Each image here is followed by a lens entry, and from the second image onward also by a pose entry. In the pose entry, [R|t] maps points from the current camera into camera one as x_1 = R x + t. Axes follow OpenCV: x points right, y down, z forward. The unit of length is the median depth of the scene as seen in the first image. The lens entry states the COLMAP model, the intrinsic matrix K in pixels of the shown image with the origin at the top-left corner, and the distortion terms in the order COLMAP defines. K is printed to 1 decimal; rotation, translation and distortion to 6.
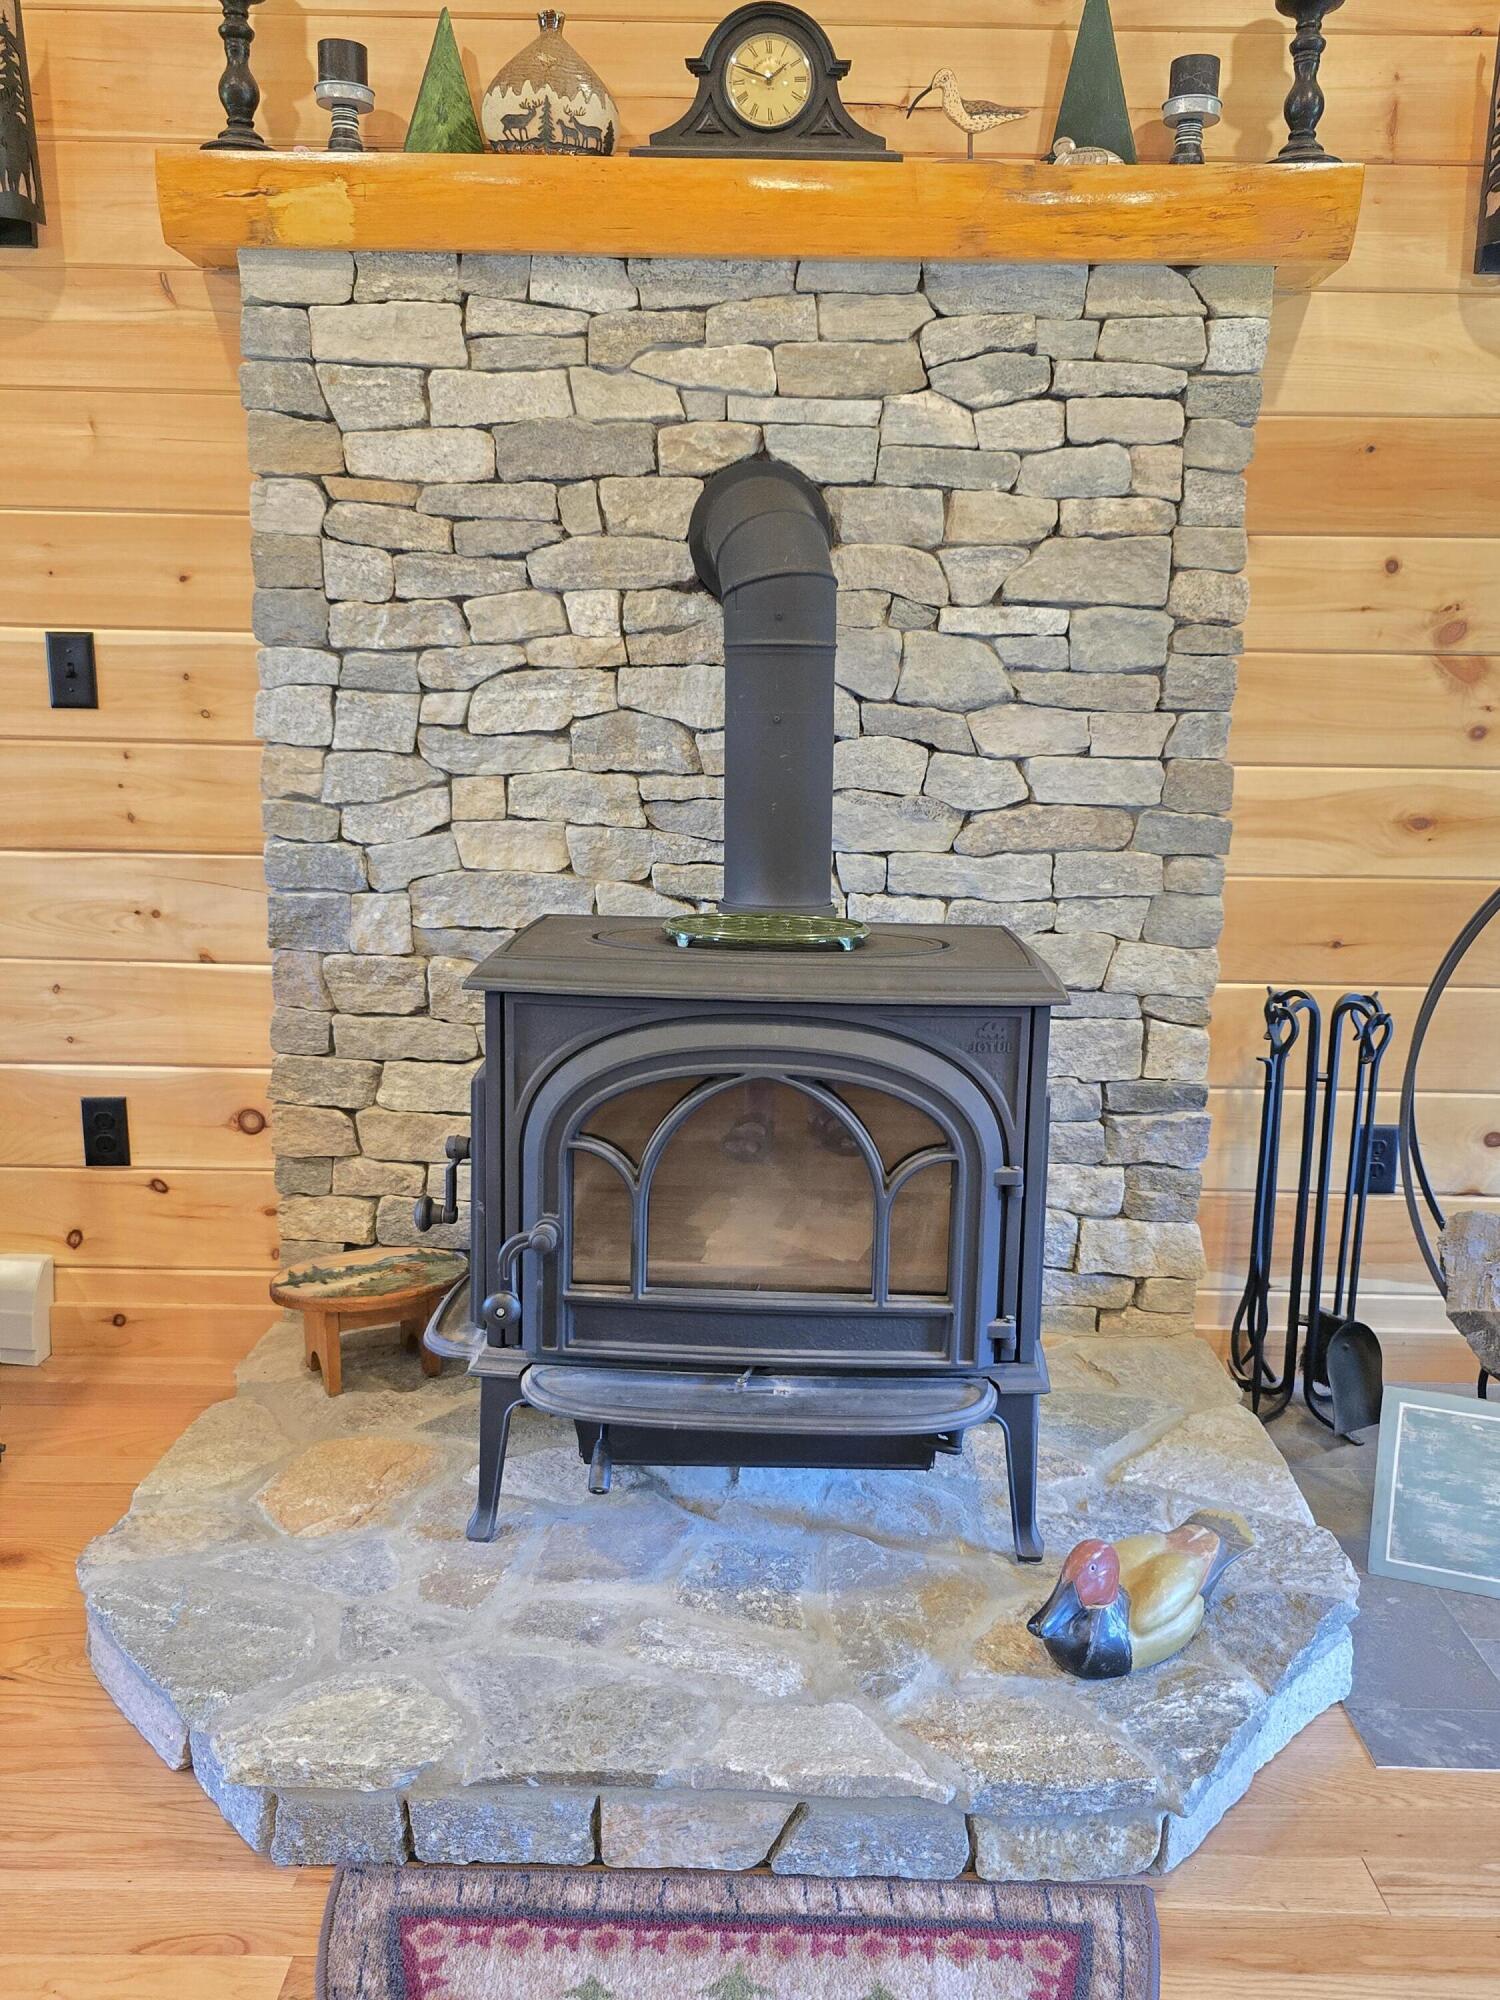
lens RADIAL K [[1652.8, 0, 768.4], [0, 1652.8, 1014.0], [0, 0, 1]] dist [0.068803, -0.089089]
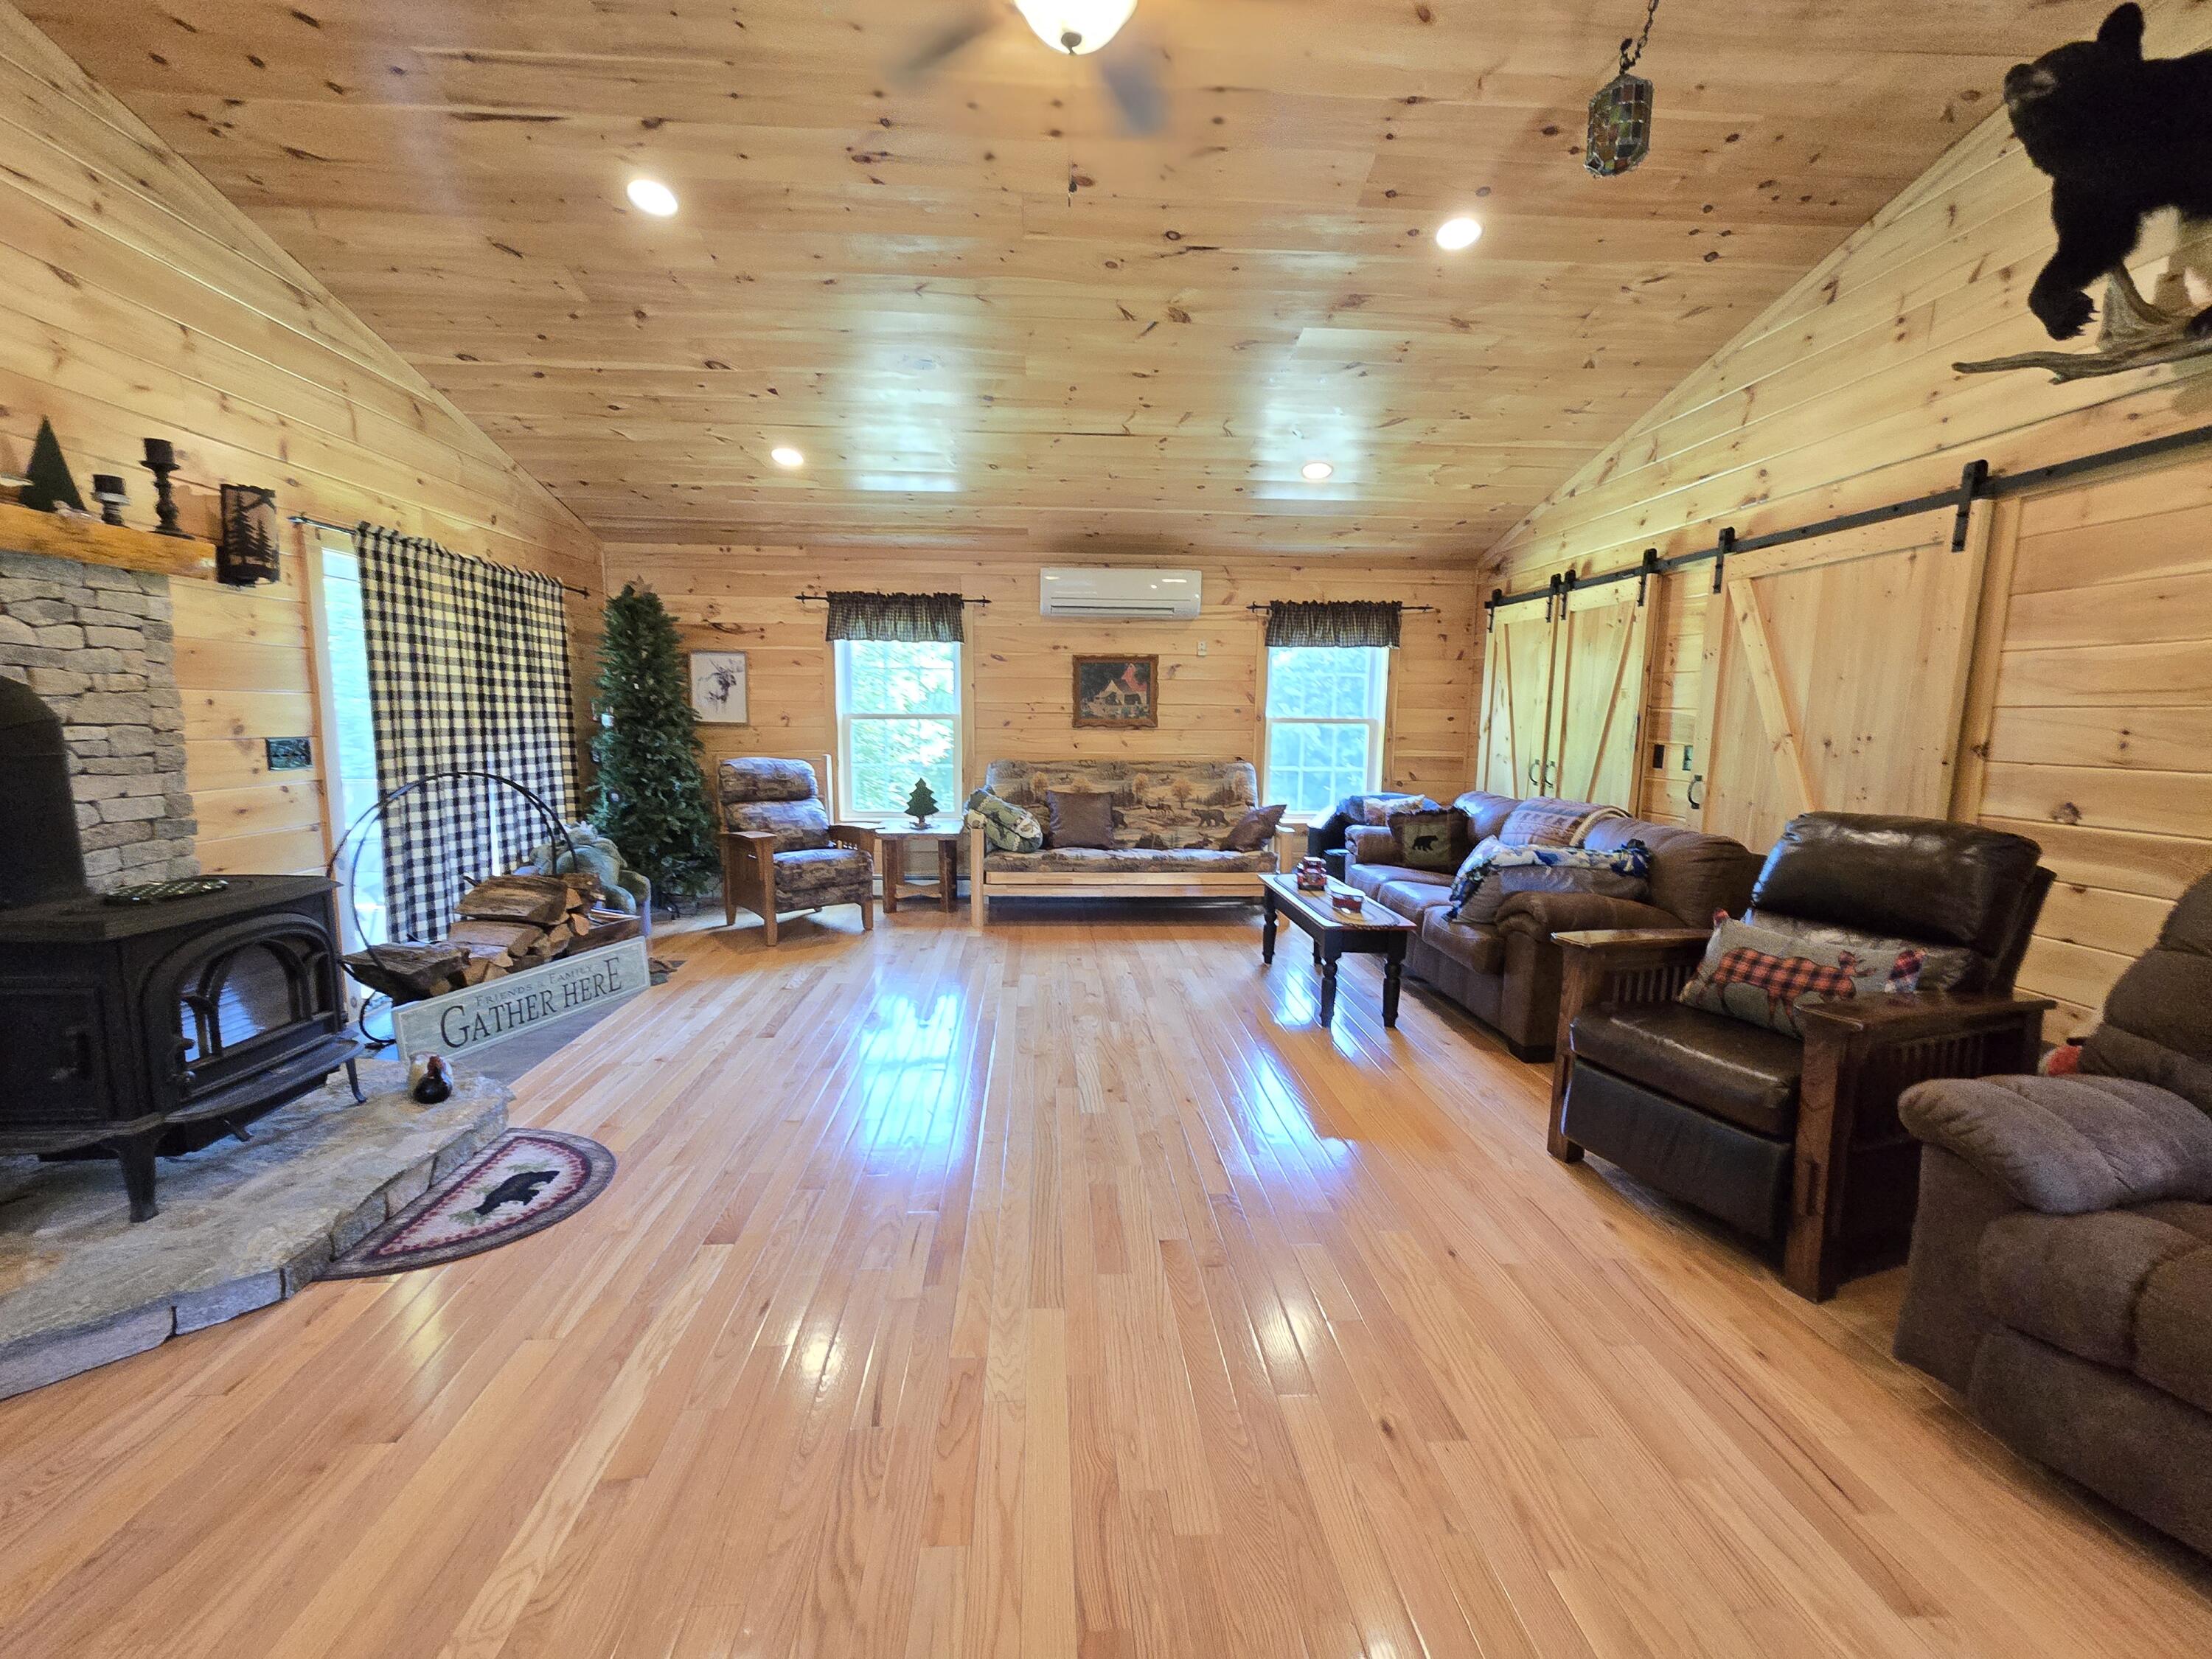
lens RADIAL K [[914.8, 0, 1108.8], [0, 914.8, 834.4], [0, 0, 1]] dist [-0.007092, 0.000200]
pose [[-0.074256, -0.146447, 0.986428, -1.029132], [0.173882, 0.972104, 0.157410, -0.079530], [-0.981963, 0.183211, -0.046720, -0.120582]]
